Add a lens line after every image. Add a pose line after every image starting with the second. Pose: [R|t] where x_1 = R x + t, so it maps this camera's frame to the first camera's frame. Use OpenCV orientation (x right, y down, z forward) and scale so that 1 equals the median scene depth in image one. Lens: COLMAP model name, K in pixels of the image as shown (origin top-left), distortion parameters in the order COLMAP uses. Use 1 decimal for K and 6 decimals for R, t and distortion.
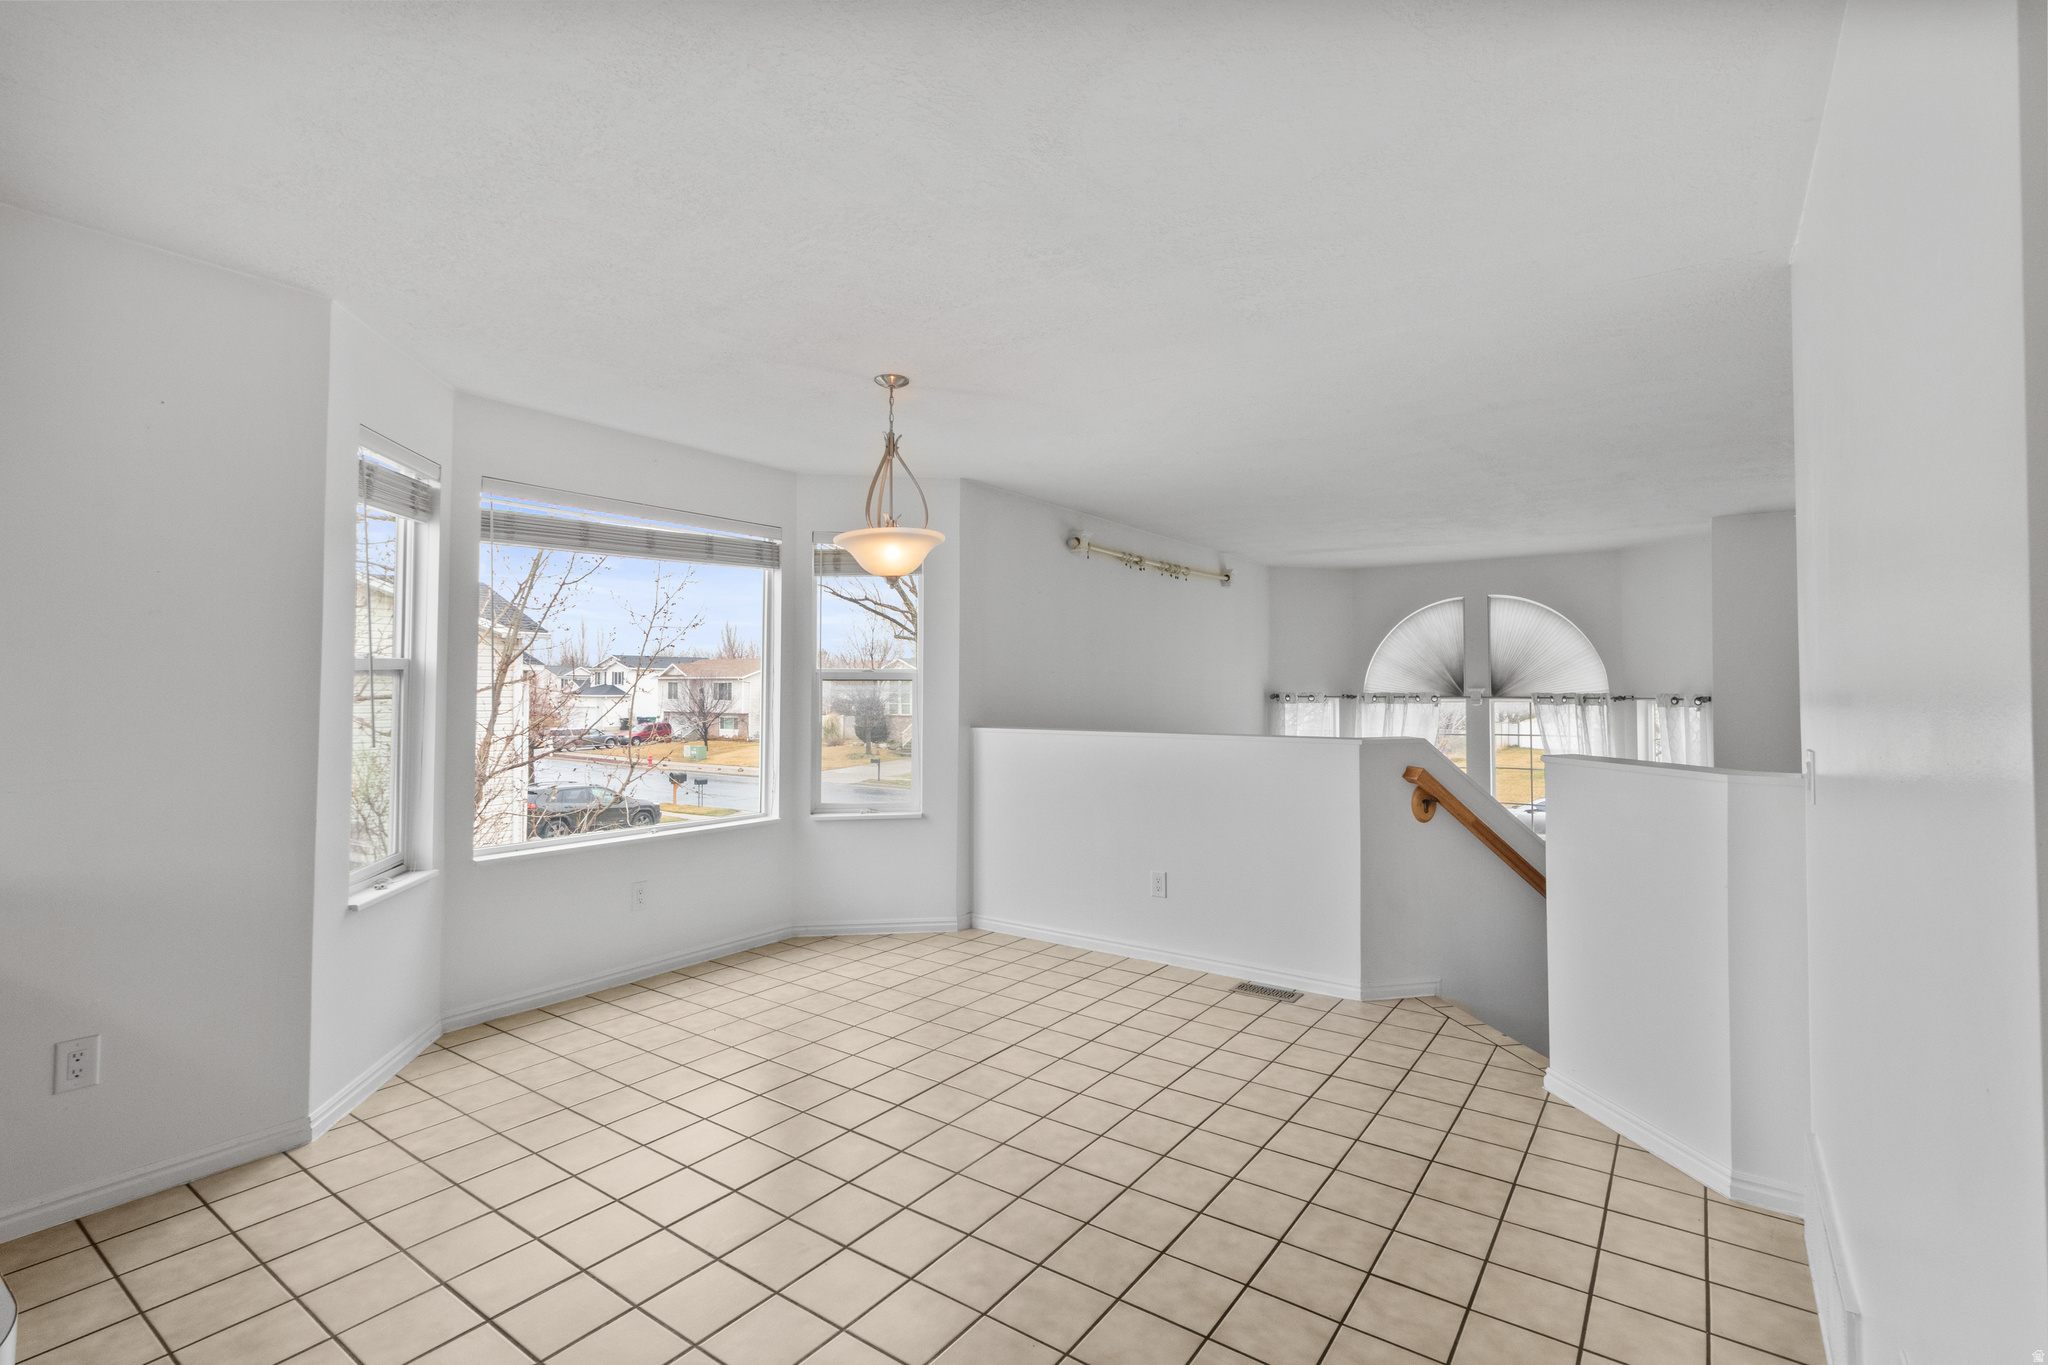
lens RADIAL K [[961.7, 0, 1021.7], [0, 961.7, 668.5], [0, 0, 1]] dist [0.000679, 0.000358]
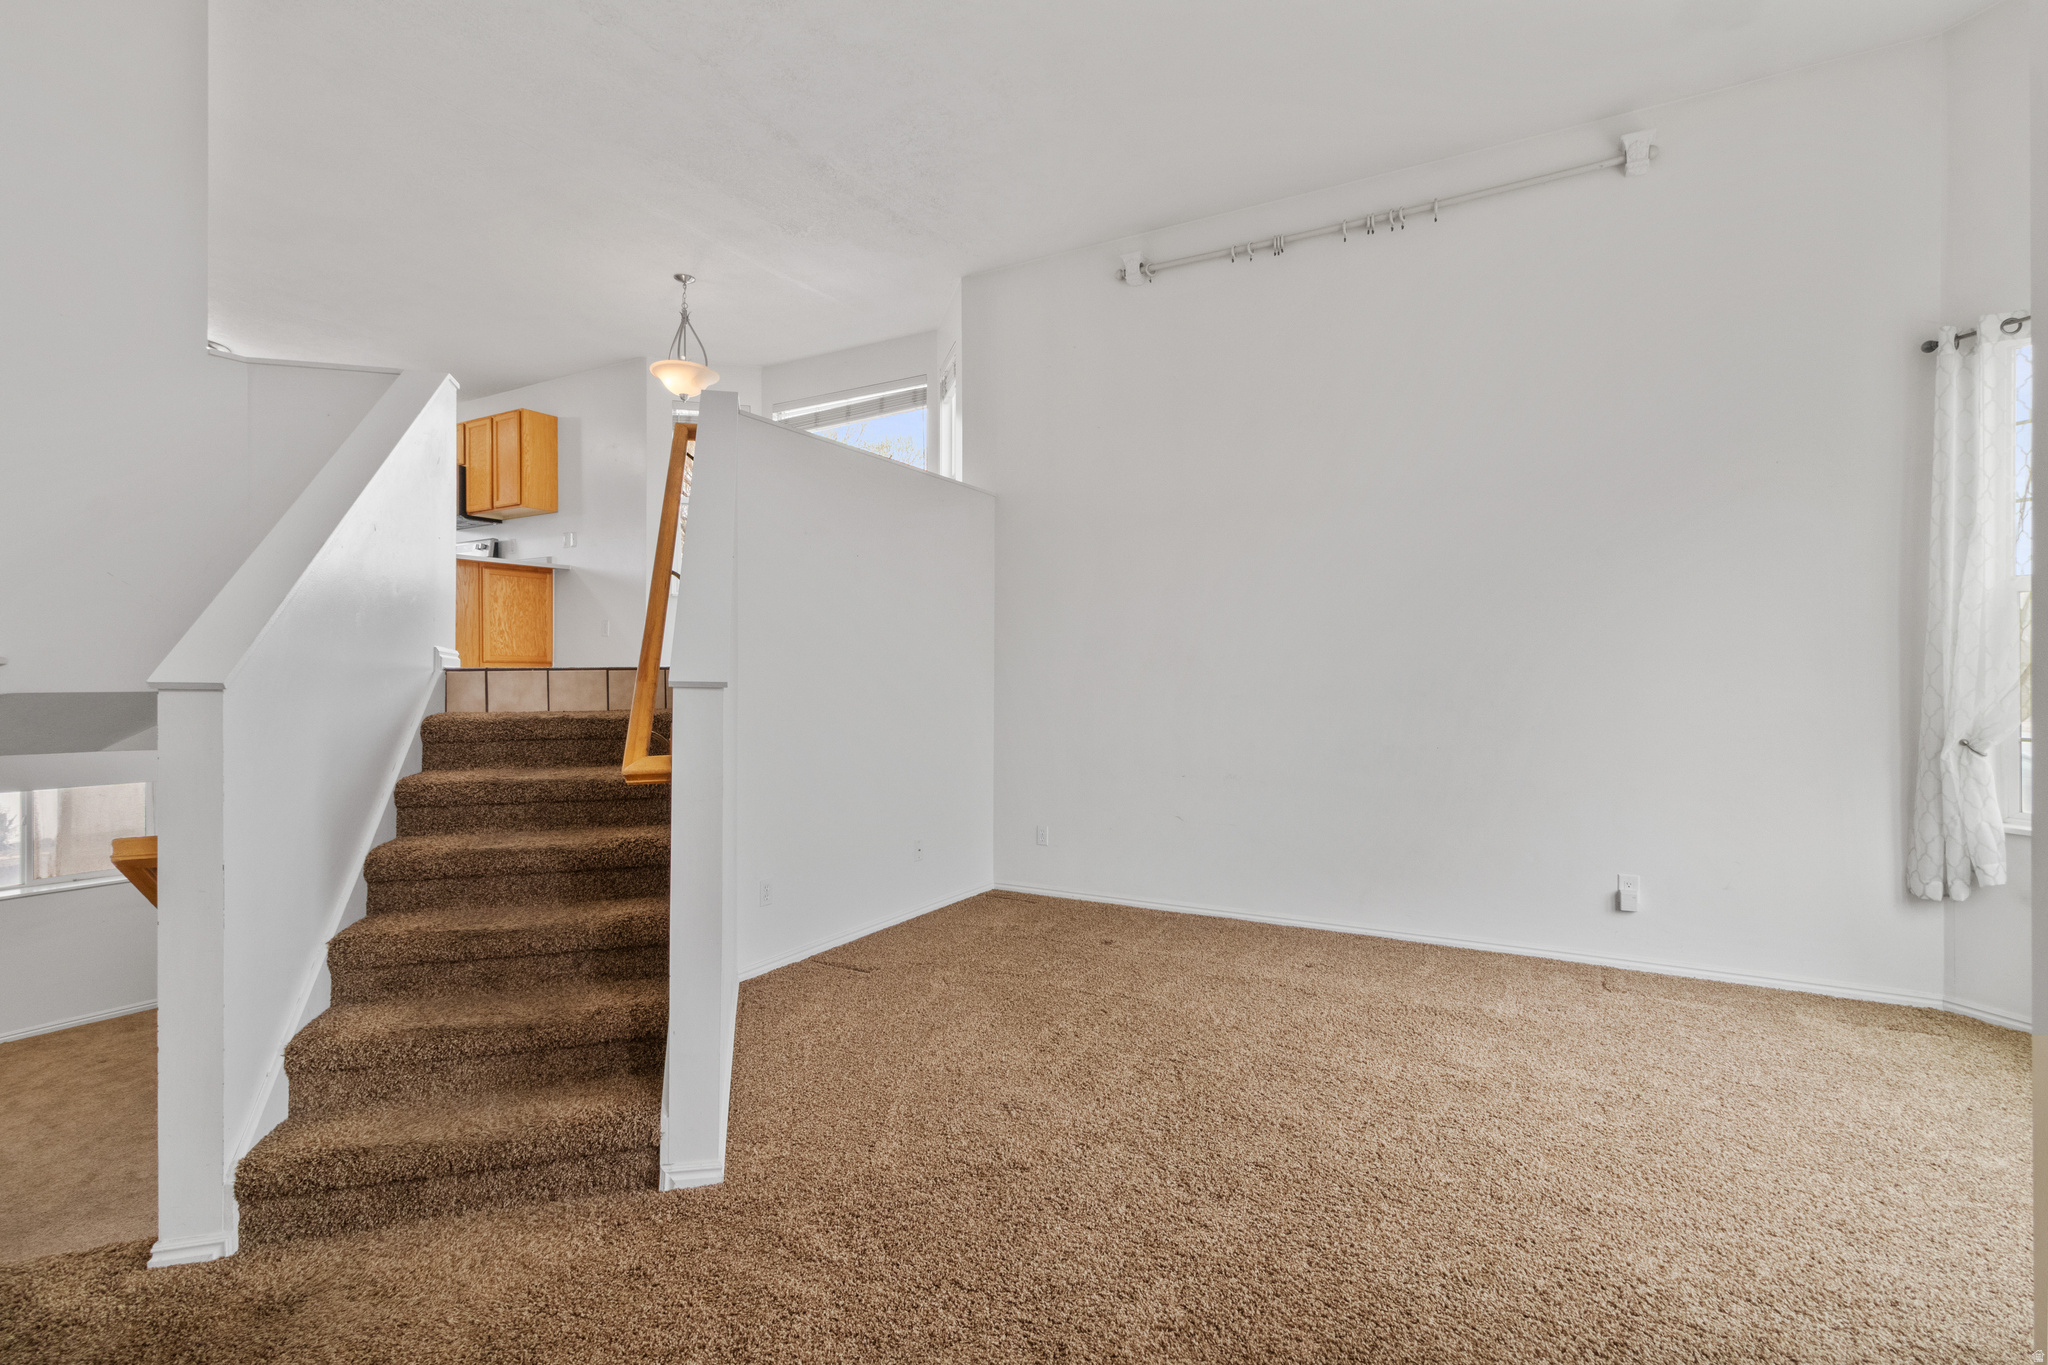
lens RADIAL K [[961.7, 0, 1021.7], [0, 961.7, 668.5], [0, 0, 1]] dist [0.000679, 0.000358]
pose [[0.097102, -0.009249, -0.995231, 1.508158], [0.023511, 0.999699, -0.006996, 0.383560], [0.994997, -0.022720, 0.097290, 1.336876]]
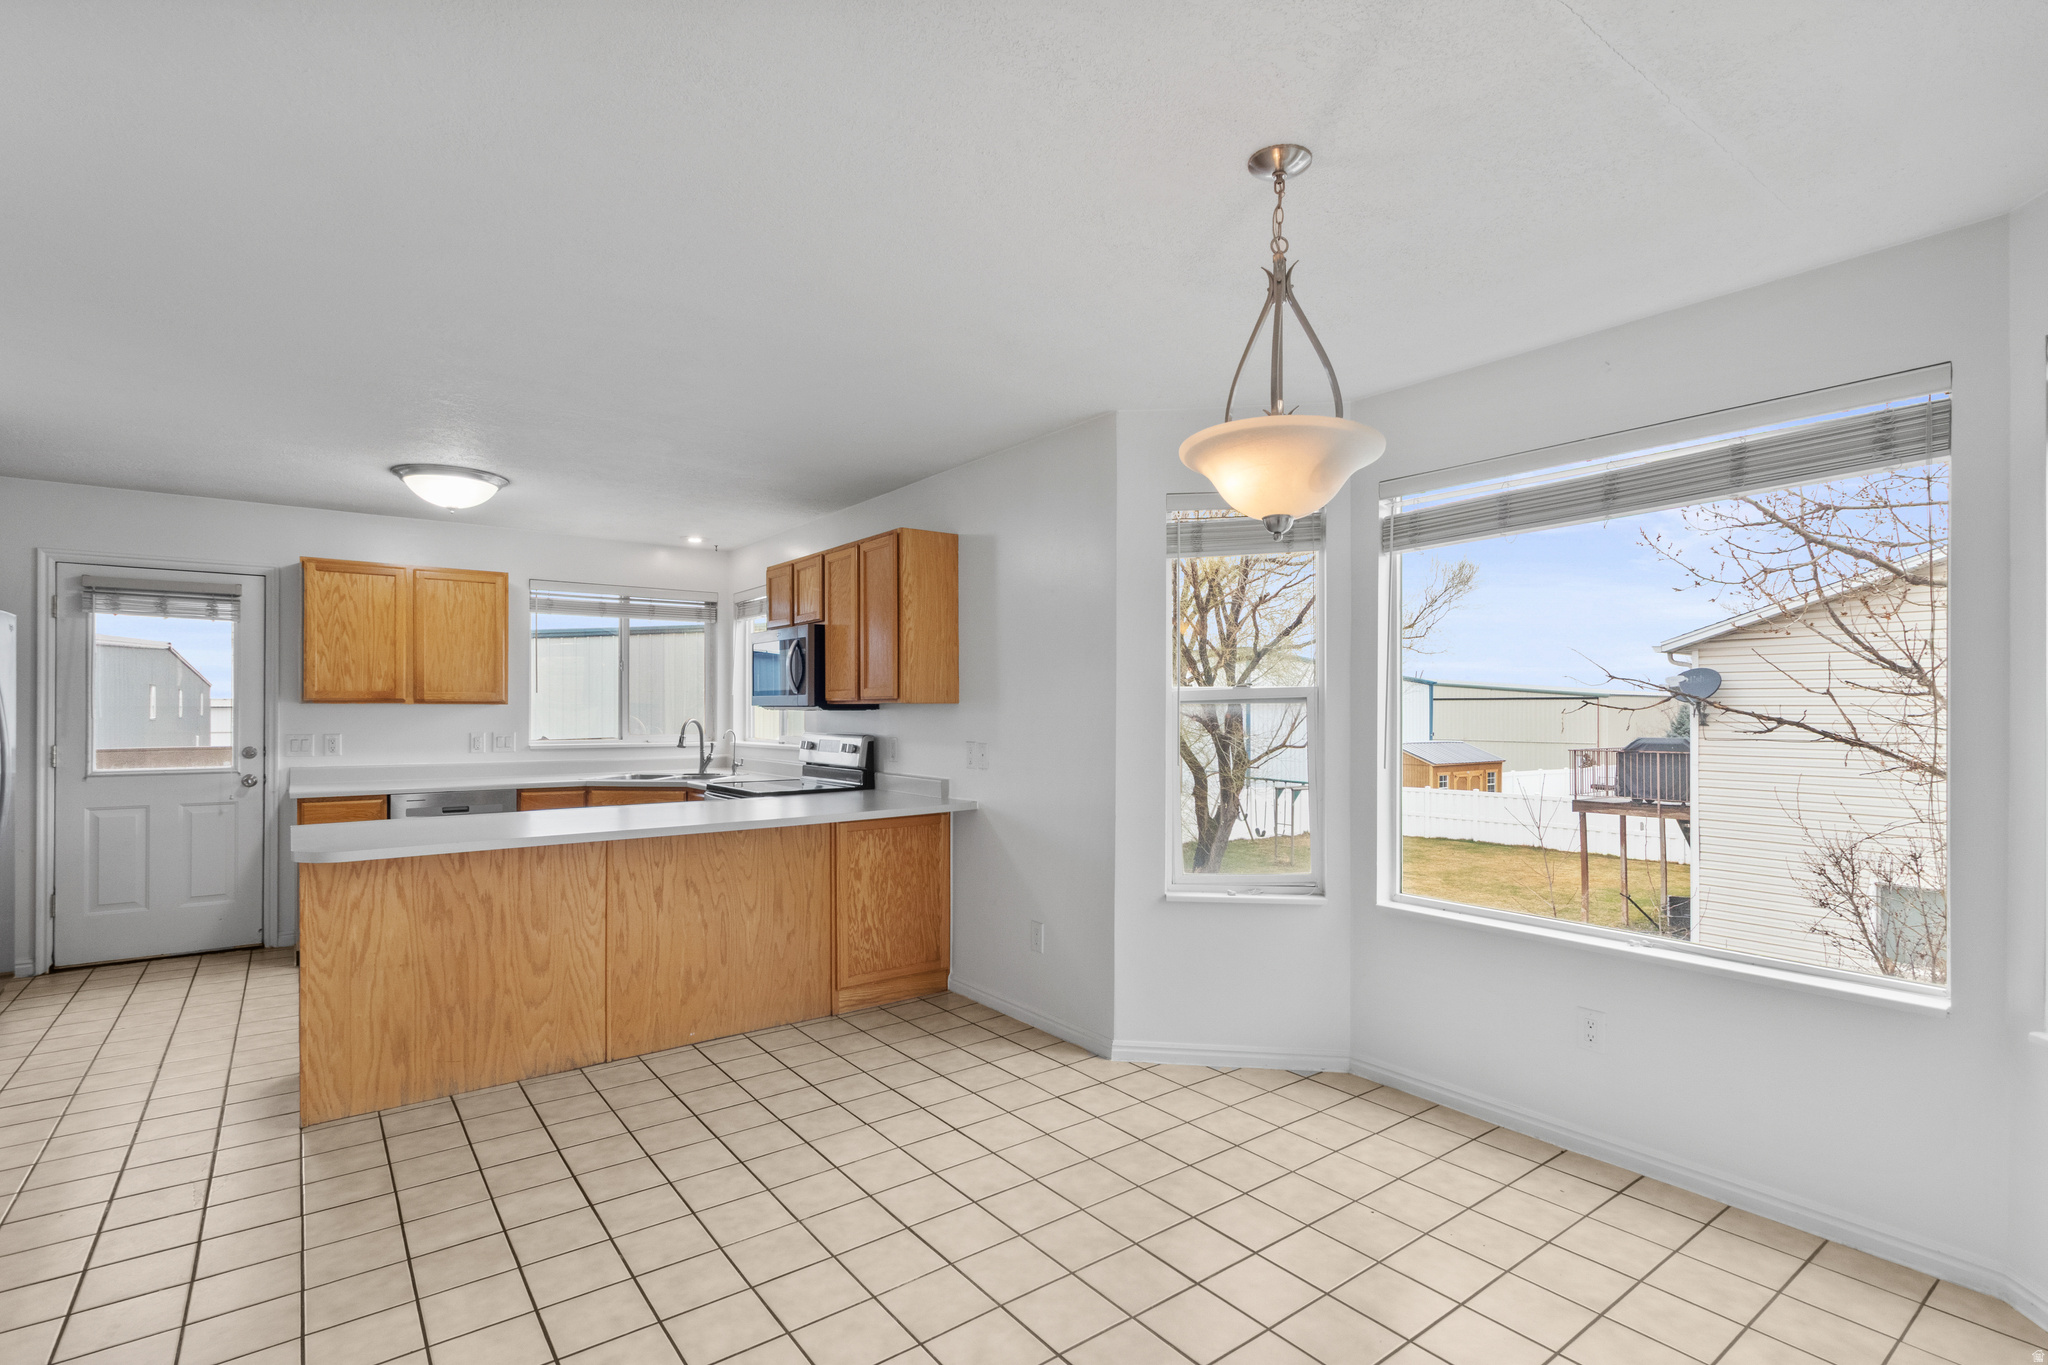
lens RADIAL K [[968.2, 0, 1018.6], [0, 968.2, 701.6], [0, 0, 1]] dist [0.000422, 0.000138]
pose [[-0.303942, -0.005454, -0.952675, 0.422846], [0.018770, 0.999755, -0.011712, 0.011267], [0.952506, -0.021442, -0.303765, 0.969708]]
